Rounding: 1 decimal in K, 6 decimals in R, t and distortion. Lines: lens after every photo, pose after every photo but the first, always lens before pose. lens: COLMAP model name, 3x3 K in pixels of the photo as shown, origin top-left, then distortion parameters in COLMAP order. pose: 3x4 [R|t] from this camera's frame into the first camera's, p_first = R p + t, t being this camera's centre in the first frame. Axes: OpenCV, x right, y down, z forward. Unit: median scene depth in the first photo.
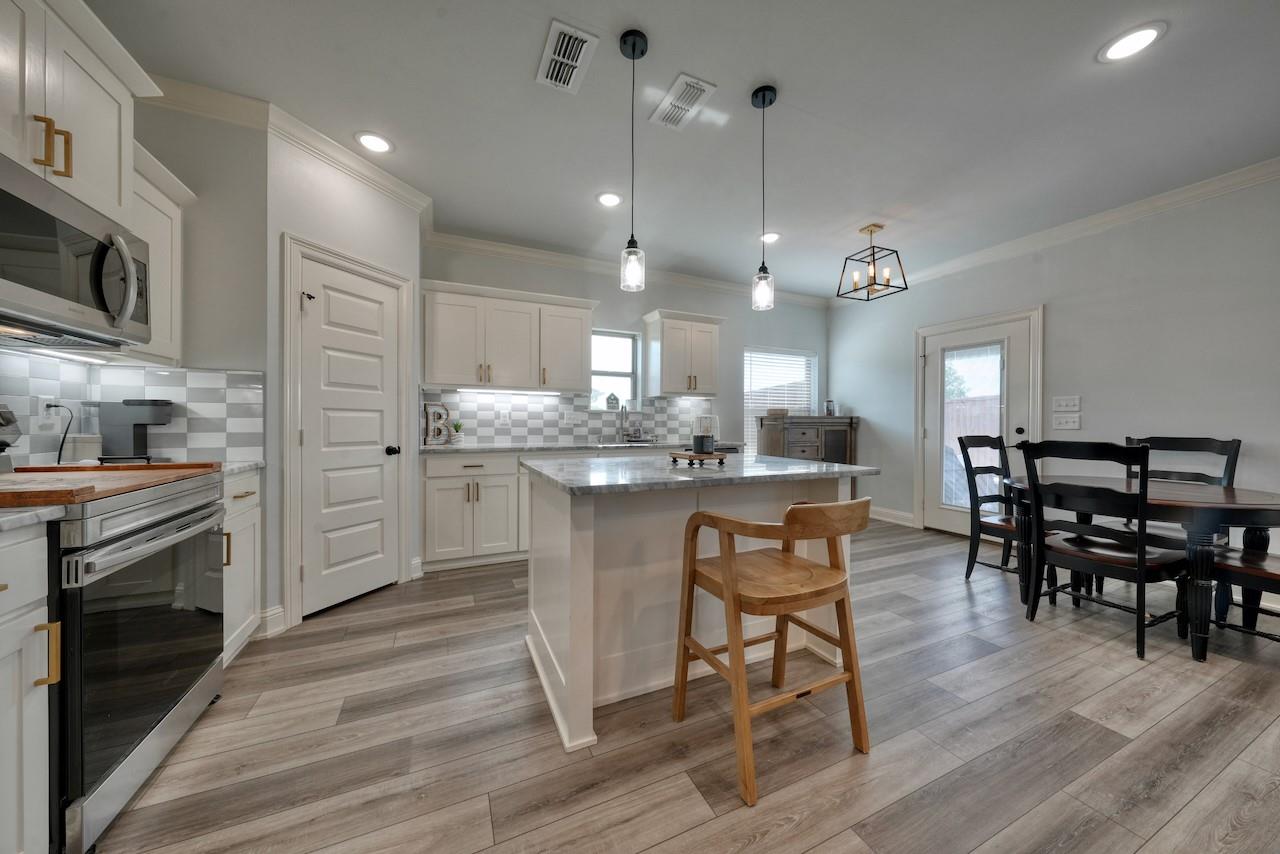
lens RADIAL K [[435.7, 0, 642.6], [0, 435.7, 425.5], [0, 0, 1]] dist [0.006205, 0.000003]
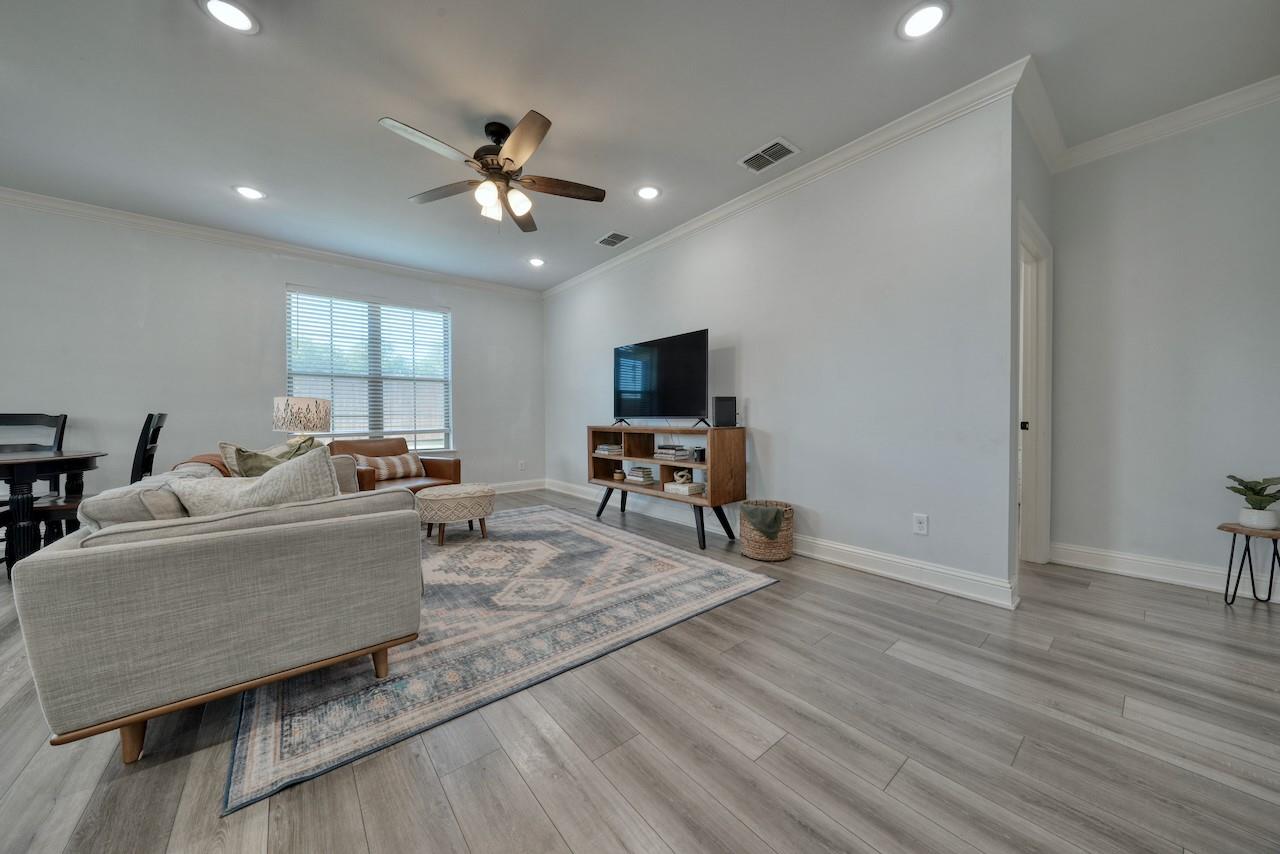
lens RADIAL K [[435.7, 0, 639.3], [0, 435.7, 423.3], [0, 0, 1]] dist [0.006205, 0.000003]
pose [[-0.250823, -0.011056, 0.967970, -0.272068], [0.004879, 0.999908, 0.012685, 0.046870], [-0.968021, 0.007904, -0.250746, -0.266609]]
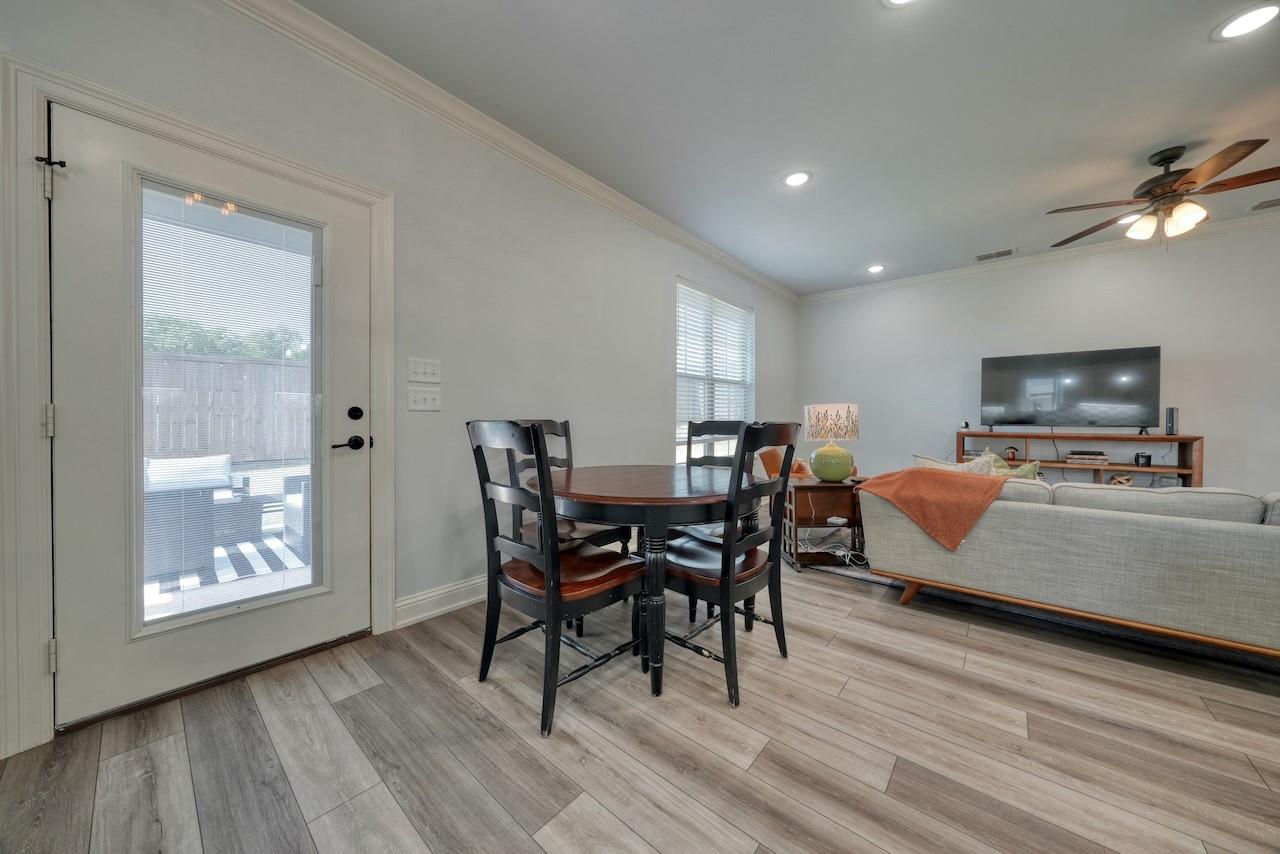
lens RADIAL K [[435.7, 0, 644.0], [0, 435.7, 419.9], [0, 0, 1]] dist [0.006205, 0.000003]
pose [[-0.422824, -0.004092, 0.906203, 0.302295], [-0.002809, 0.999991, 0.003204, 0.022218], [-0.906208, -0.001191, -0.422831, 1.164587]]
